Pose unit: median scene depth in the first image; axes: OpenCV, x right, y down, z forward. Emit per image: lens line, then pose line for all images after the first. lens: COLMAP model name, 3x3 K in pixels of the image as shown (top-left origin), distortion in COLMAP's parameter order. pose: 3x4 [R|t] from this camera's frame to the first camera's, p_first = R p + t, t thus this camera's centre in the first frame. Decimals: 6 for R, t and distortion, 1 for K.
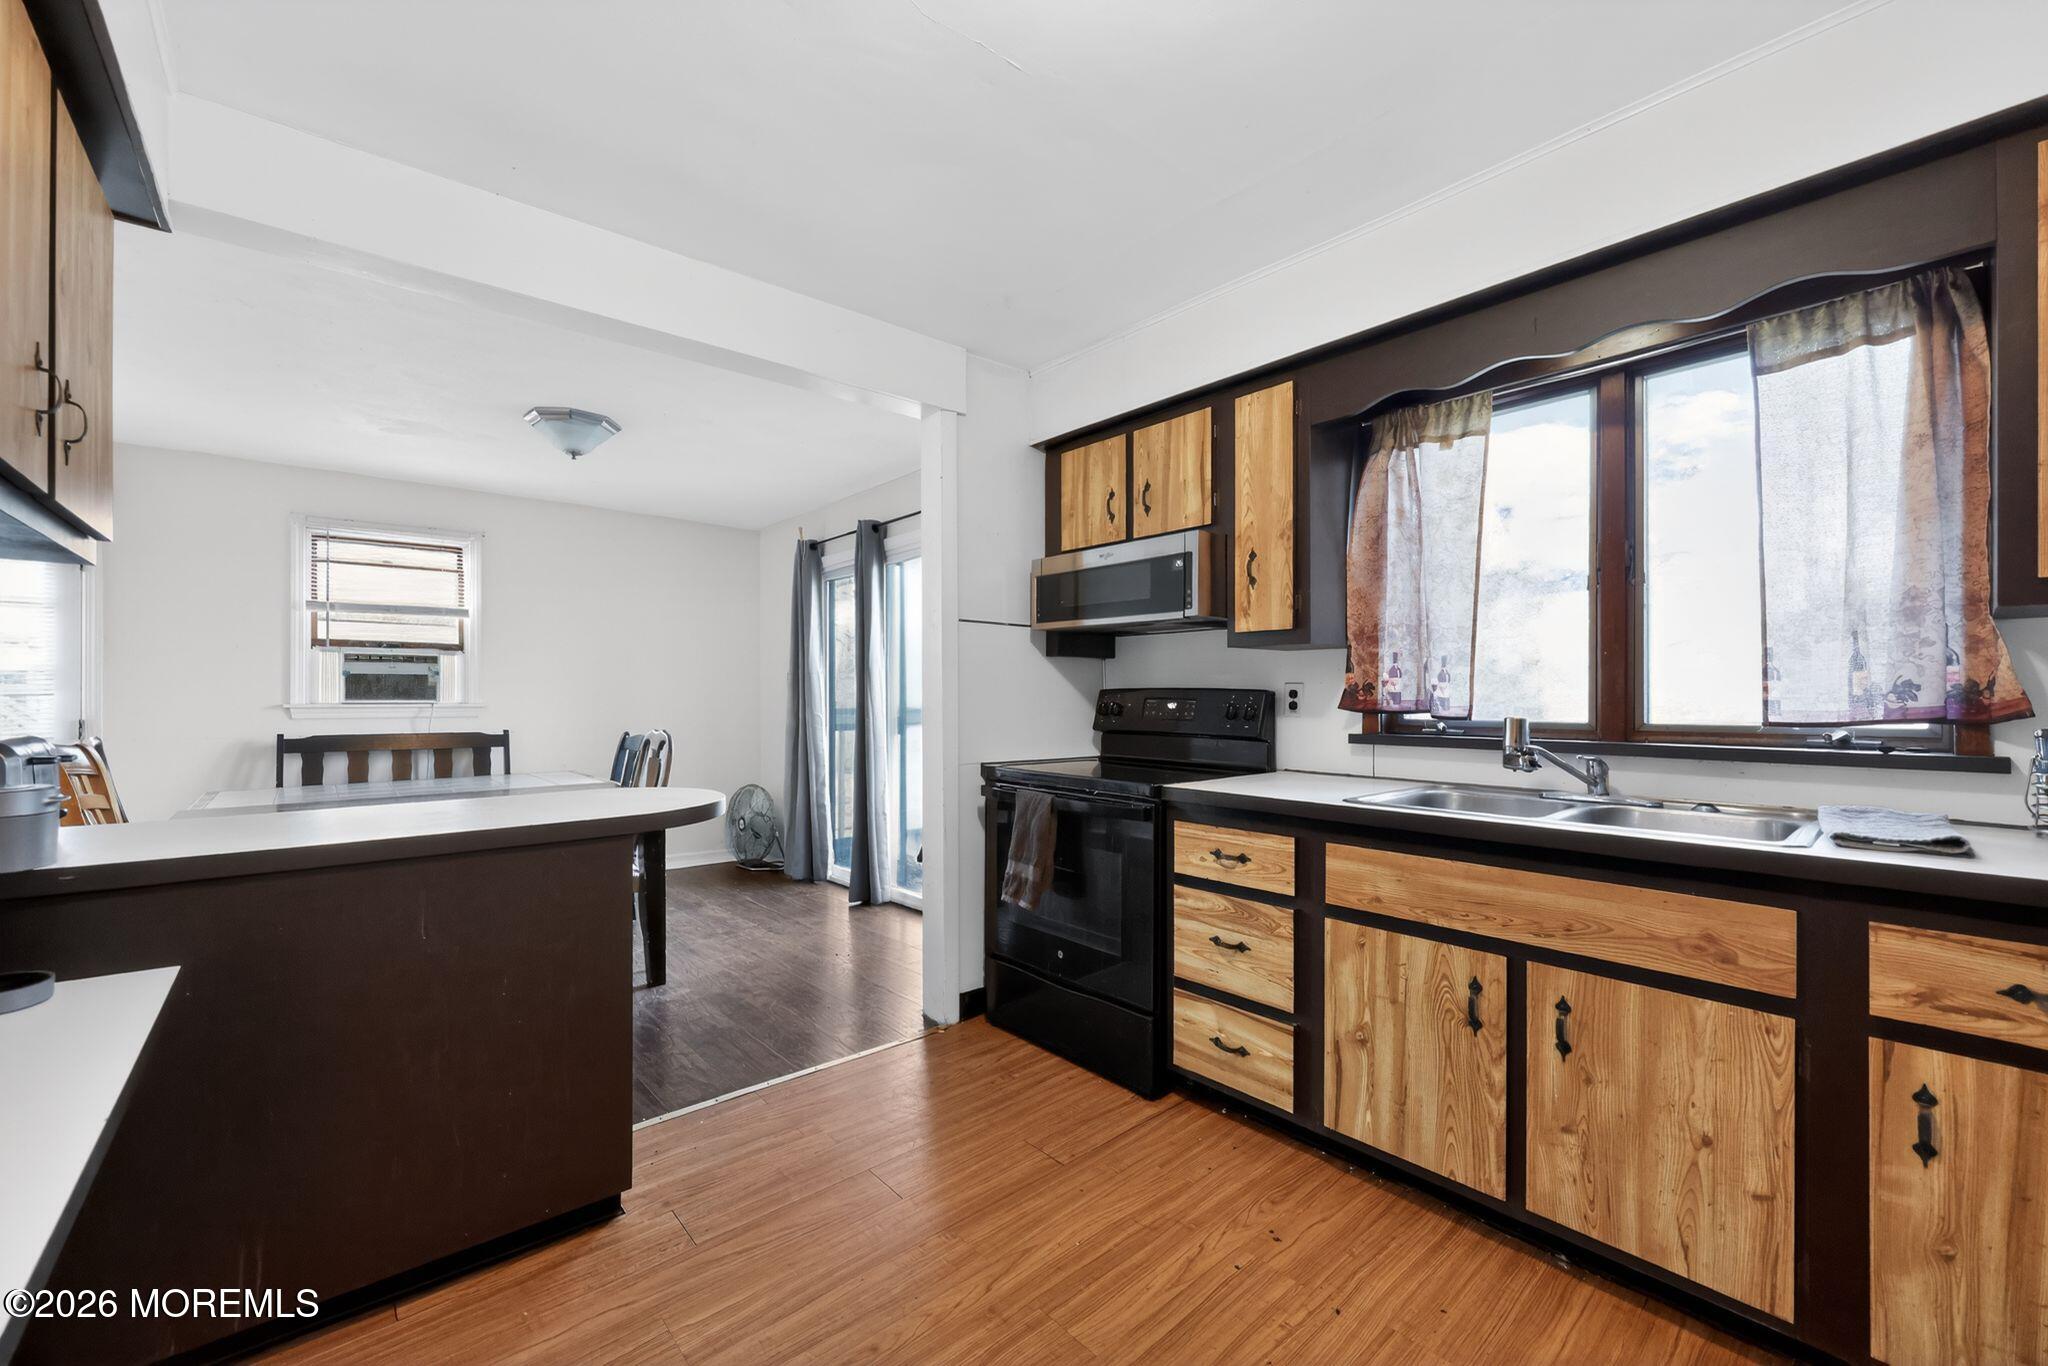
lens RADIAL K [[822.3, 0, 1019.1], [0, 822.3, 694.2], [0, 0, 1]] dist [-0.001805, -0.001919]
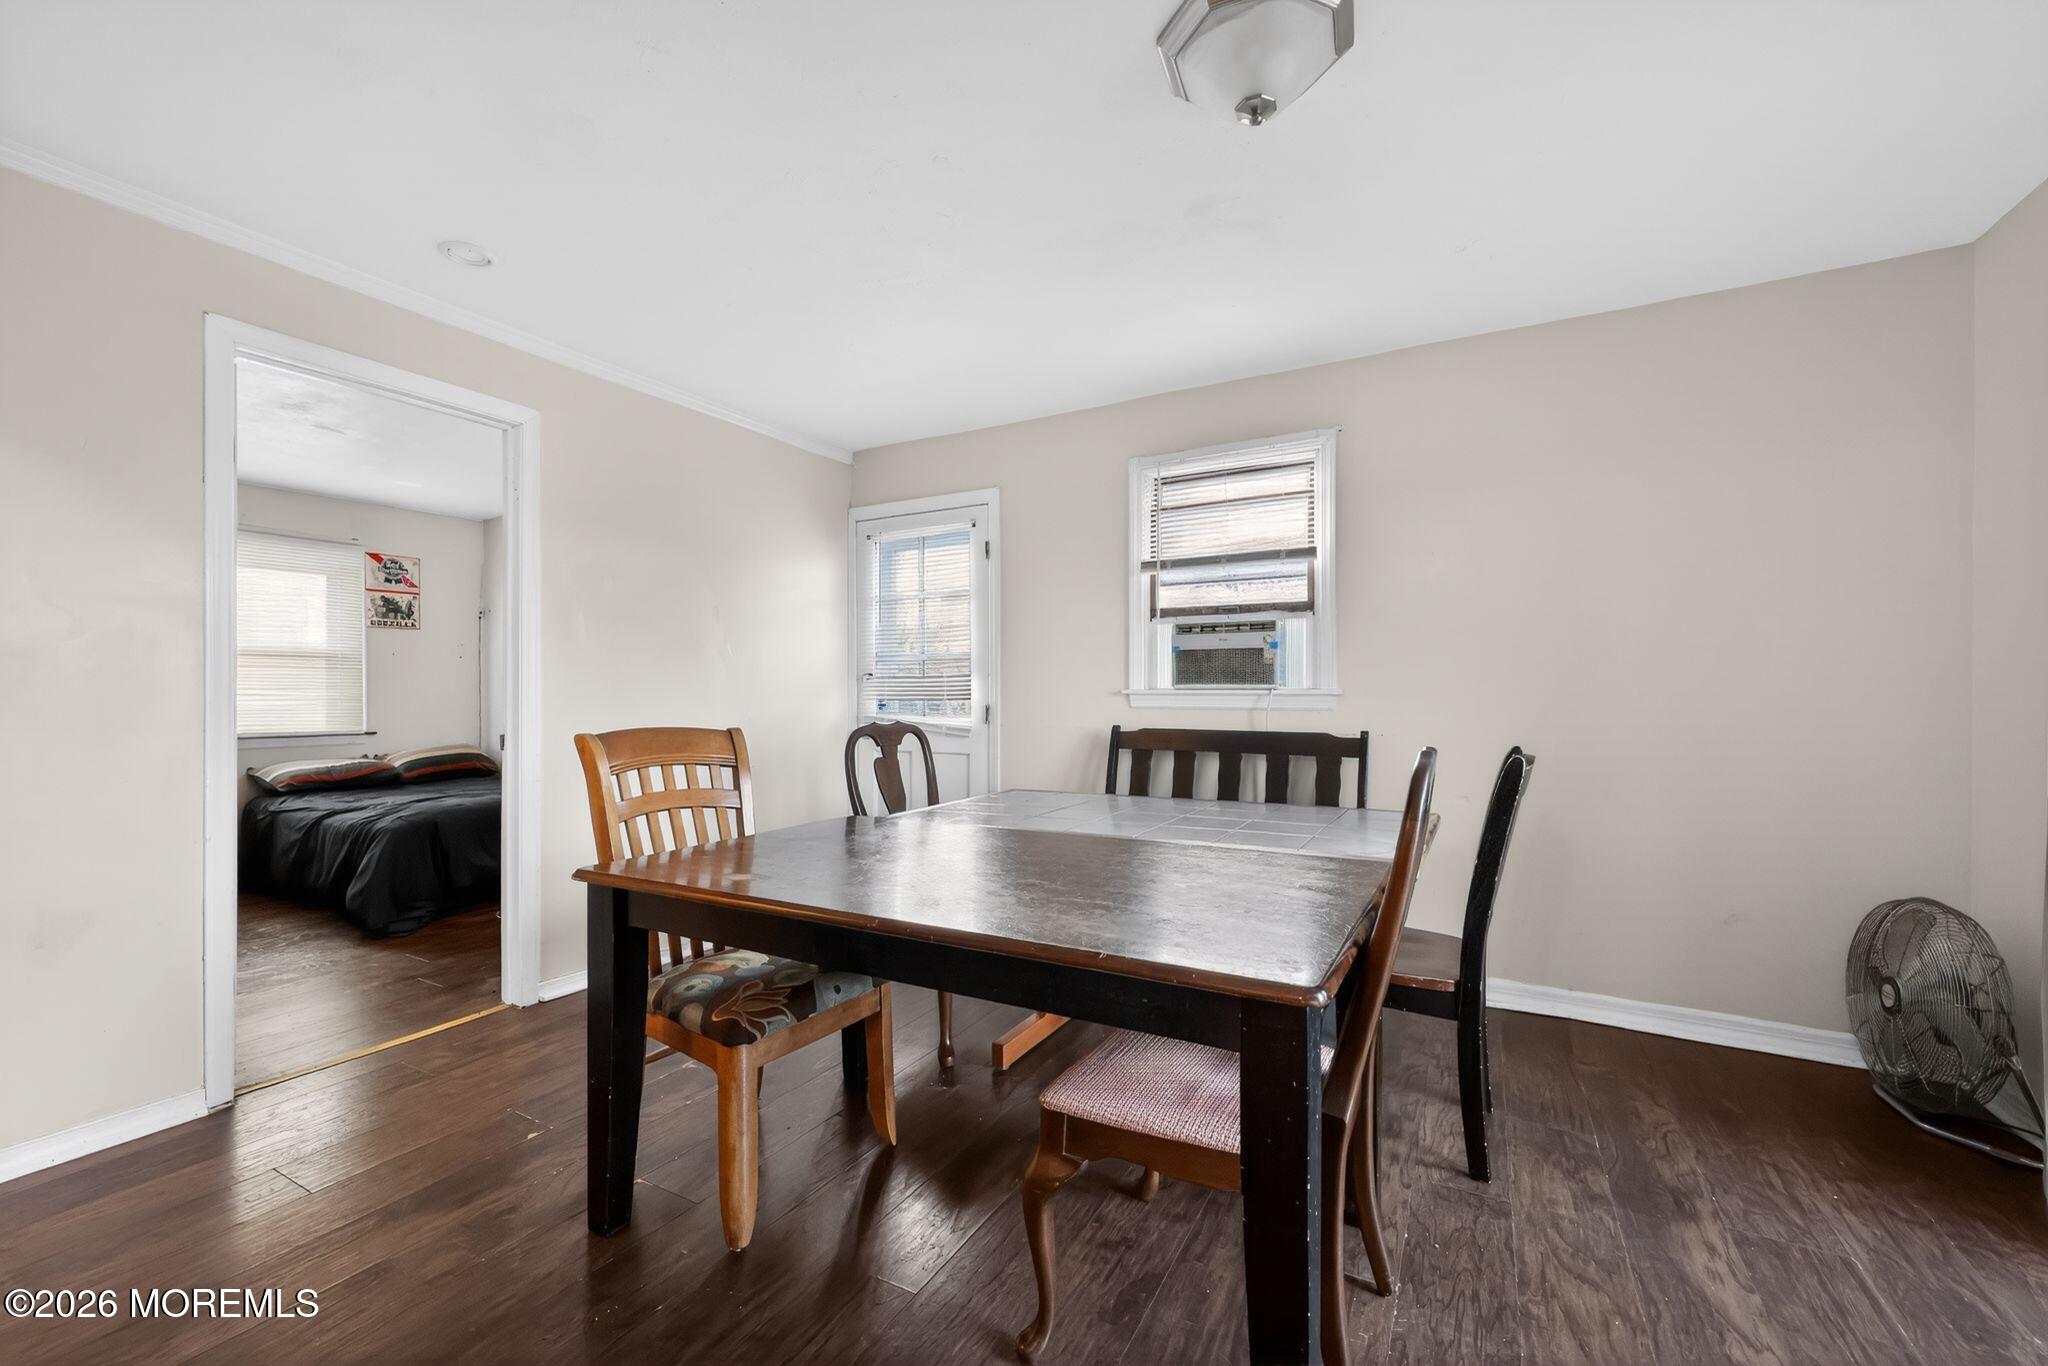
lens RADIAL K [[822.3, 0, 1035.8], [0, 822.3, 697.9], [0, 0, 1]] dist [-0.001805, -0.001919]
pose [[0.341566, 0.002334, -0.939855, -0.134900], [0.000320, 0.999997, 0.002600, 0.017544], [0.939858, -0.001189, 0.341564, 0.595956]]
